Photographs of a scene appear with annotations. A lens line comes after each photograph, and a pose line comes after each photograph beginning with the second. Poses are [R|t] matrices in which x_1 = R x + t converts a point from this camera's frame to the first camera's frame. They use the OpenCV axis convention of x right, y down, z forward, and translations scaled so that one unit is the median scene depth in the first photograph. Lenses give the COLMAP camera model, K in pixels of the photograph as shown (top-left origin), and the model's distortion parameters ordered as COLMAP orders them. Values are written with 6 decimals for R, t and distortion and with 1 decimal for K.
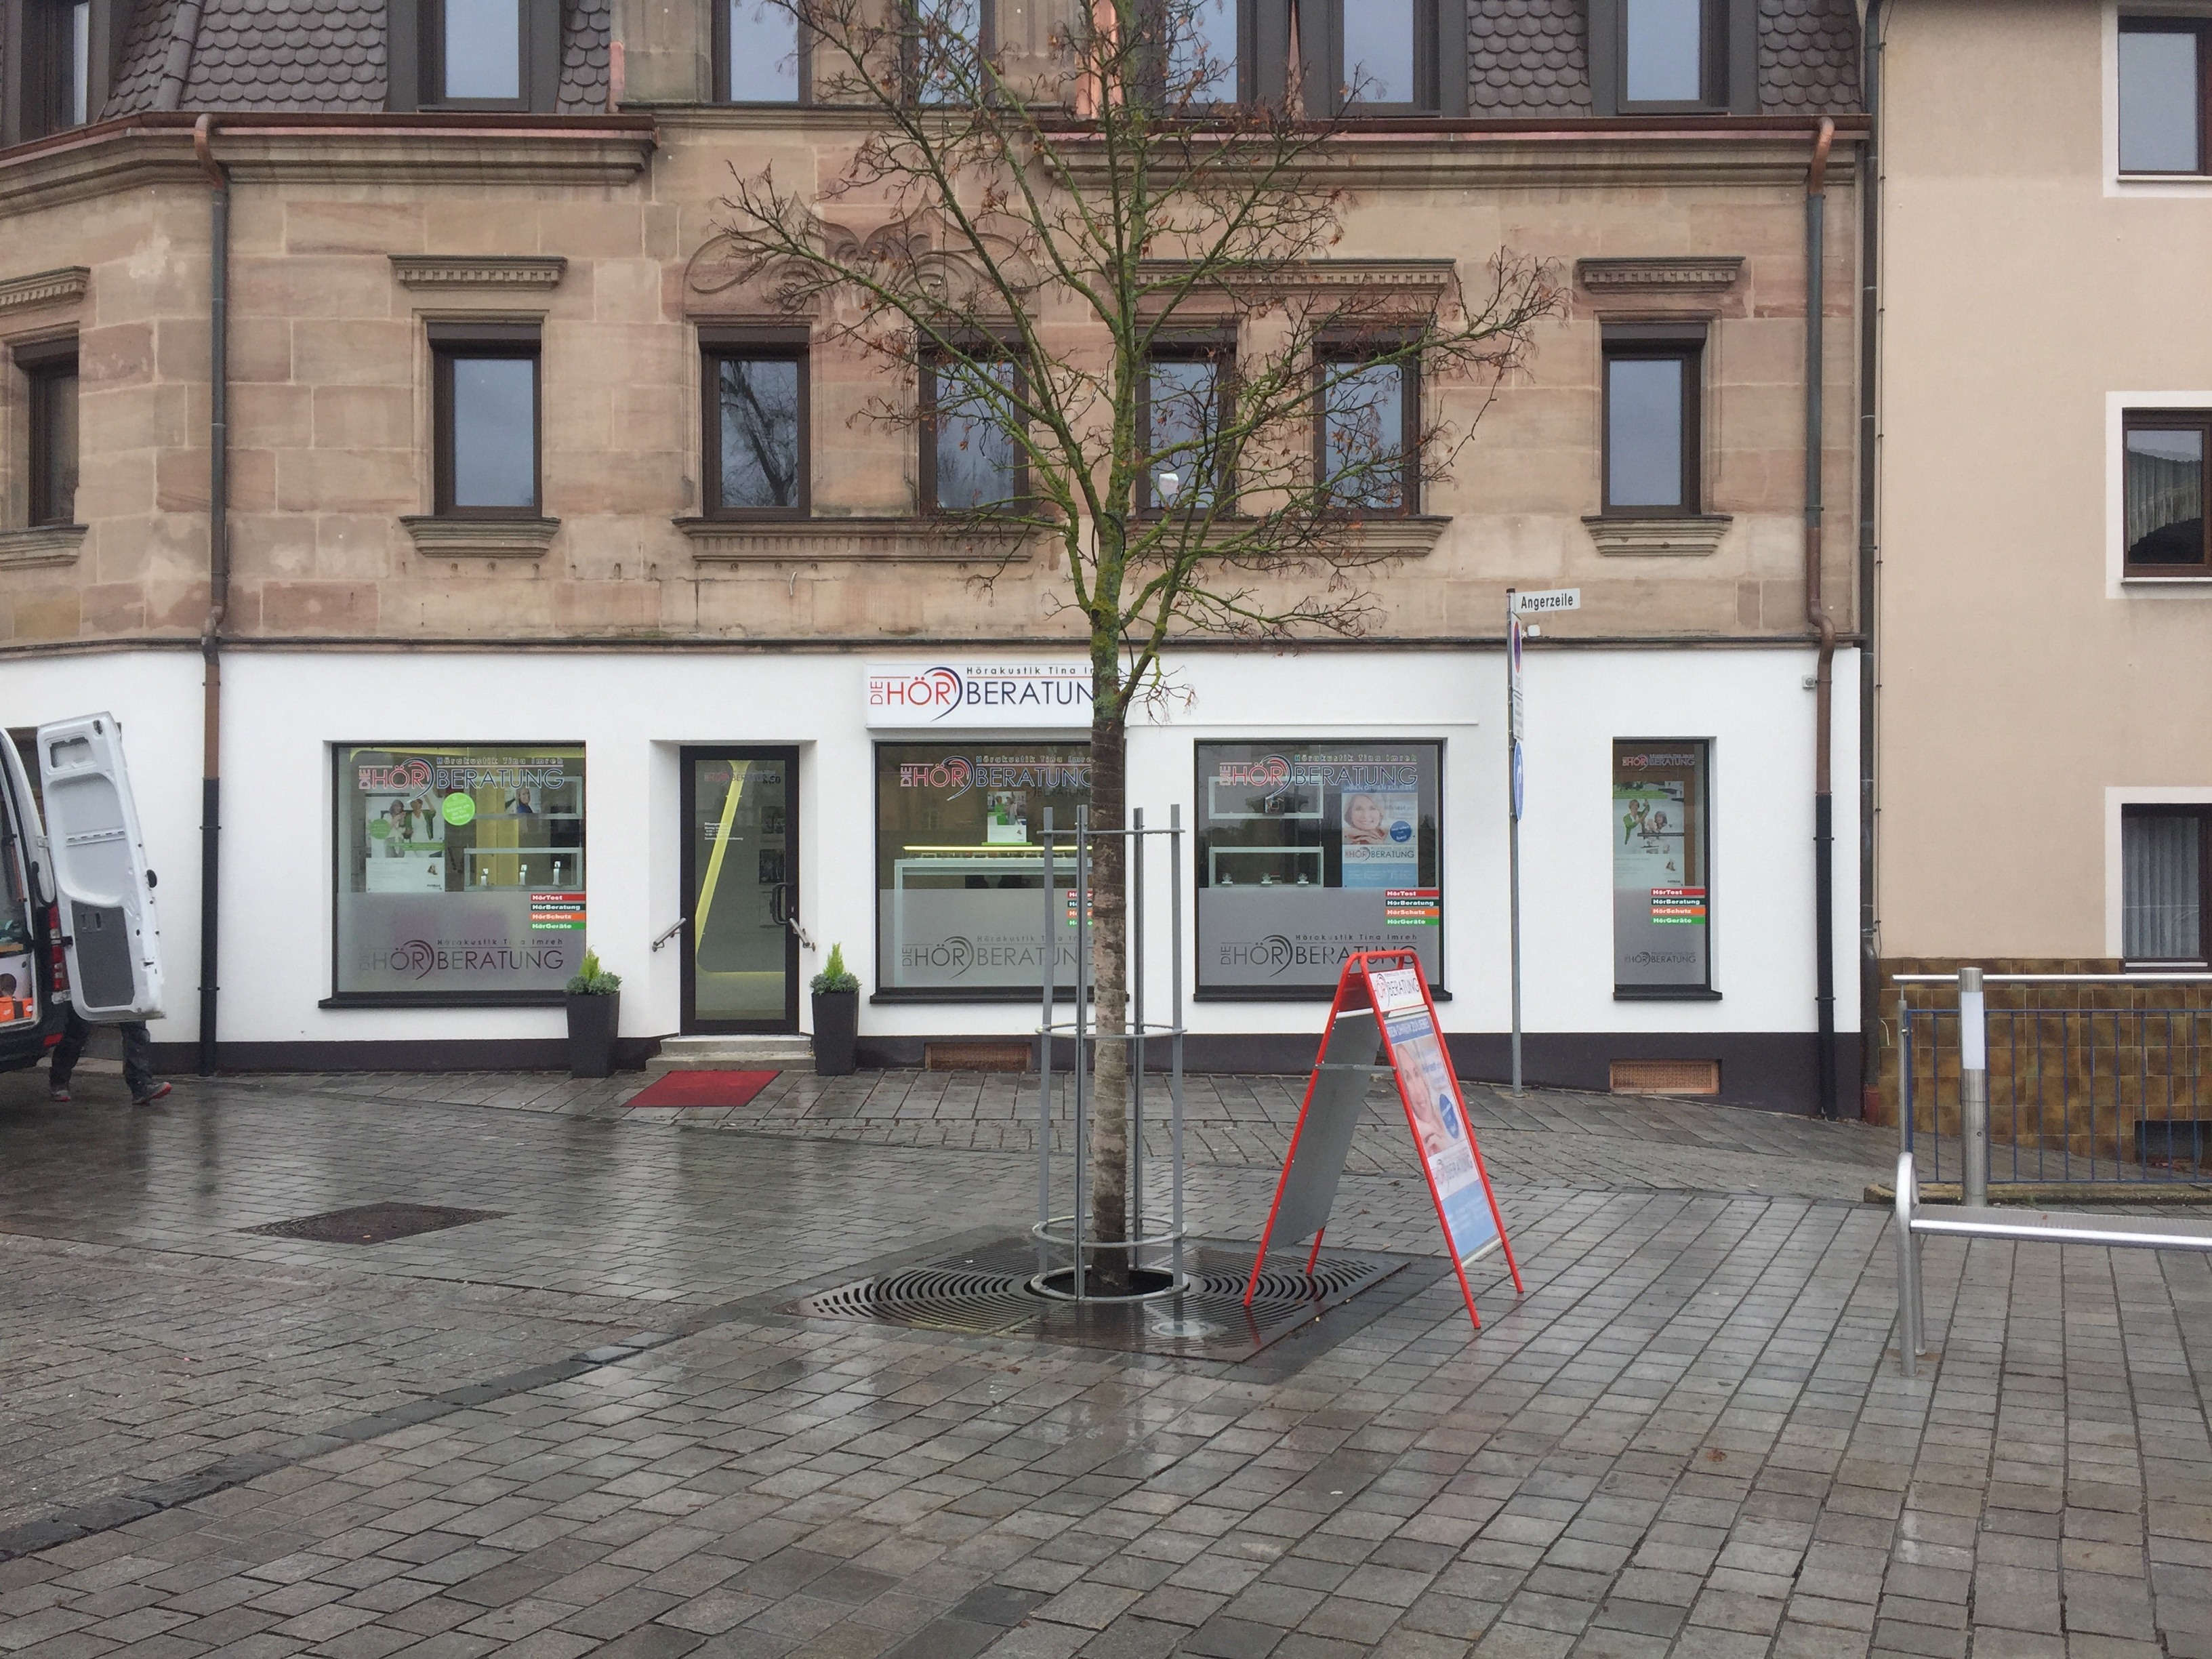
lens RADIAL K [[1891.7, 0, 1107.3], [0, 1891.7, 831.5], [0, 0, 1]] dist [0.064901, -0.066307]
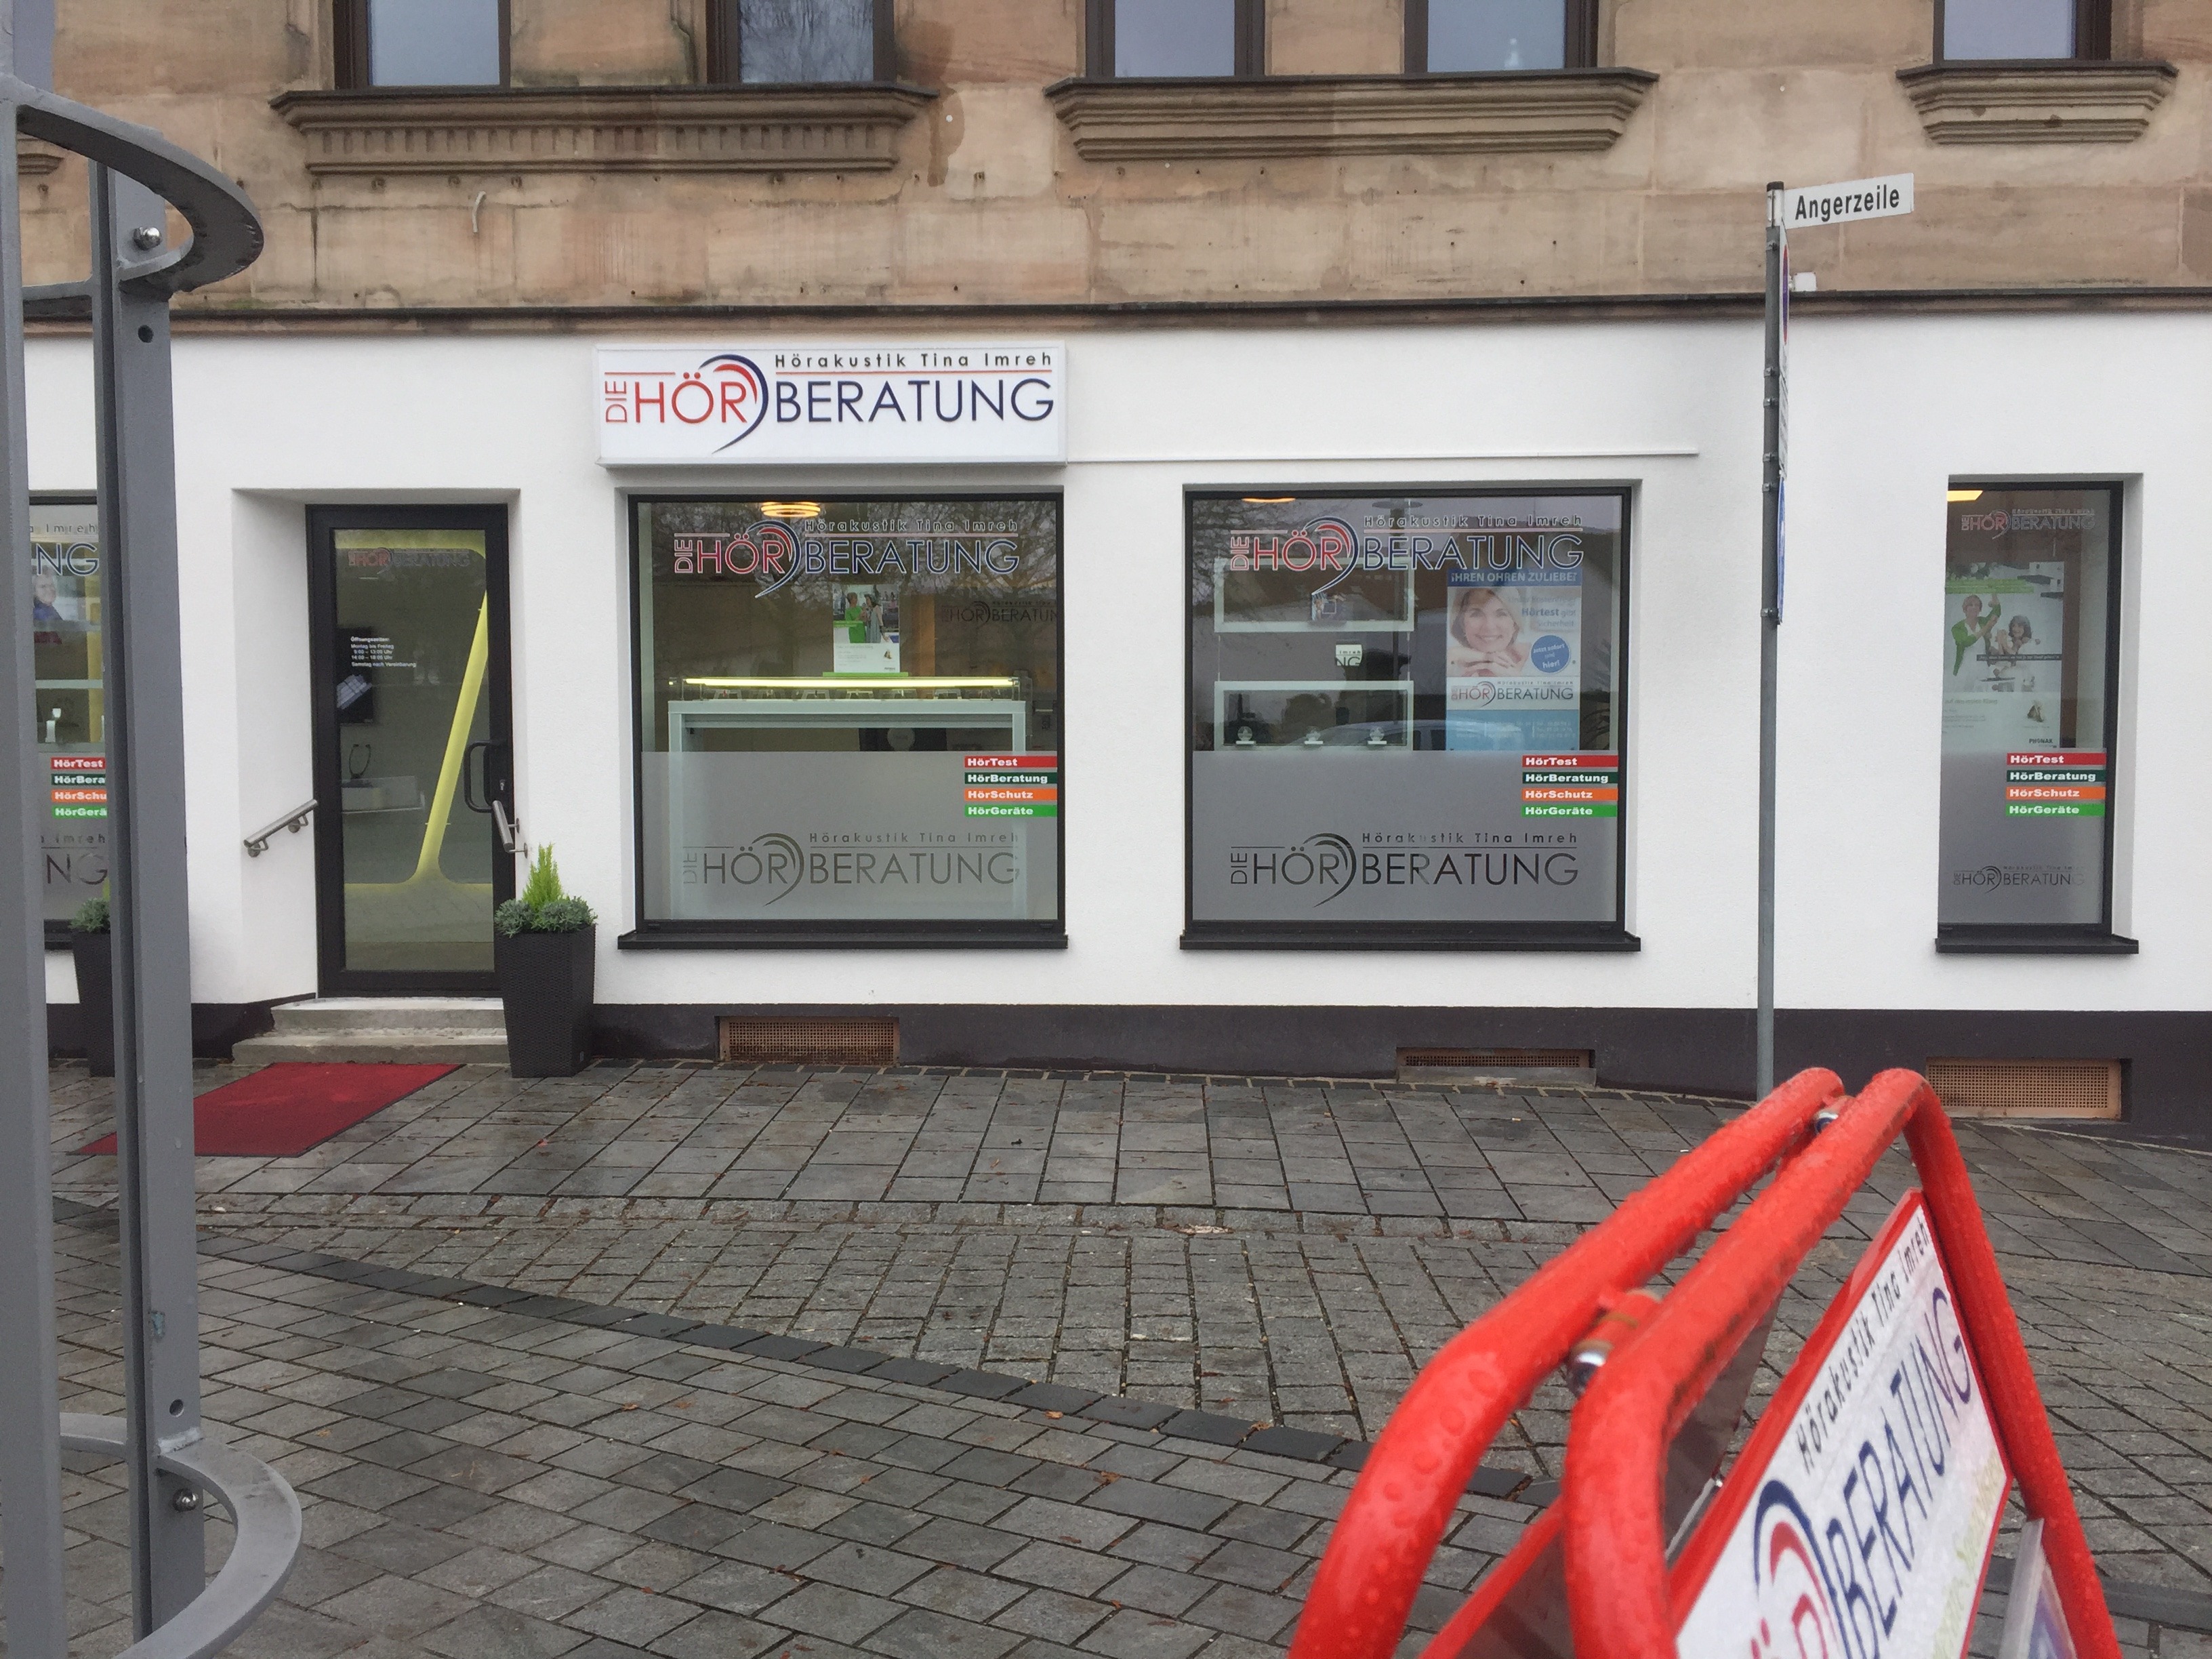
lens RADIAL K [[1891.7, 0, 1102.6], [0, 1891.7, 829.6], [0, 0, 1]] dist [0.064901, -0.066307]
pose [[0.998150, 0.004422, -0.060647, 0.056284], [-0.000630, 0.998051, 0.062397, 0.018008], [0.060804, -0.062243, 0.996207, 0.427975]]
